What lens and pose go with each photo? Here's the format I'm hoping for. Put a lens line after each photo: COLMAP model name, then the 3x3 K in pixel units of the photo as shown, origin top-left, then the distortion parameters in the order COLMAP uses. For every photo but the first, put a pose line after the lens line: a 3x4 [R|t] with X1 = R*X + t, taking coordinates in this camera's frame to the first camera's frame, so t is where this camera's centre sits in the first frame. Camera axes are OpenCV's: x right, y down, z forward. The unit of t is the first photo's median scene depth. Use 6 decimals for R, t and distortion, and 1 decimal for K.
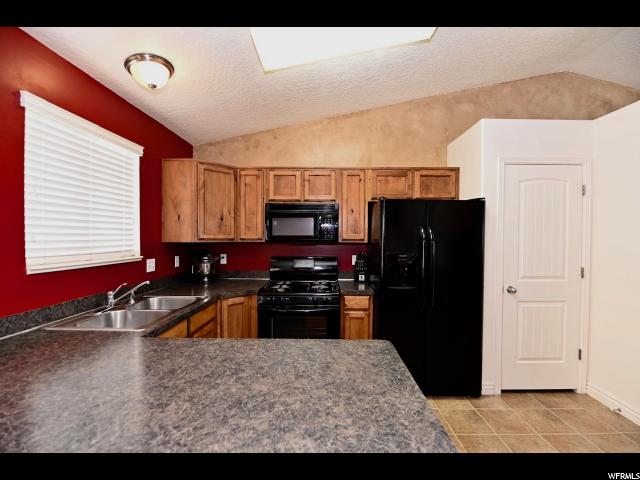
lens RADIAL K [[277.4, 0, 322.9], [0, 277.4, 241.5], [0, 0, 1]] dist [-0.006945, -0.005367]
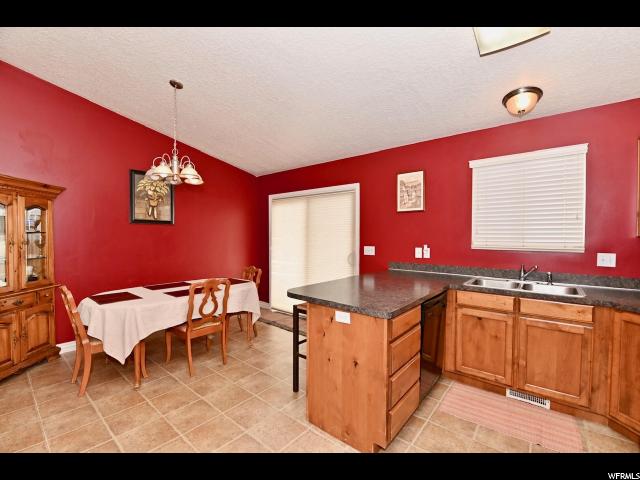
lens RADIAL K [[277.4, 0, 323.0], [0, 277.4, 241.2], [0, 0, 1]] dist [-0.006945, -0.005367]
pose [[-0.623628, 0.007652, -0.781684, 0.614399], [-0.018407, 0.999531, 0.024470, 0.014318], [0.781504, 0.029649, -0.623195, 0.695617]]
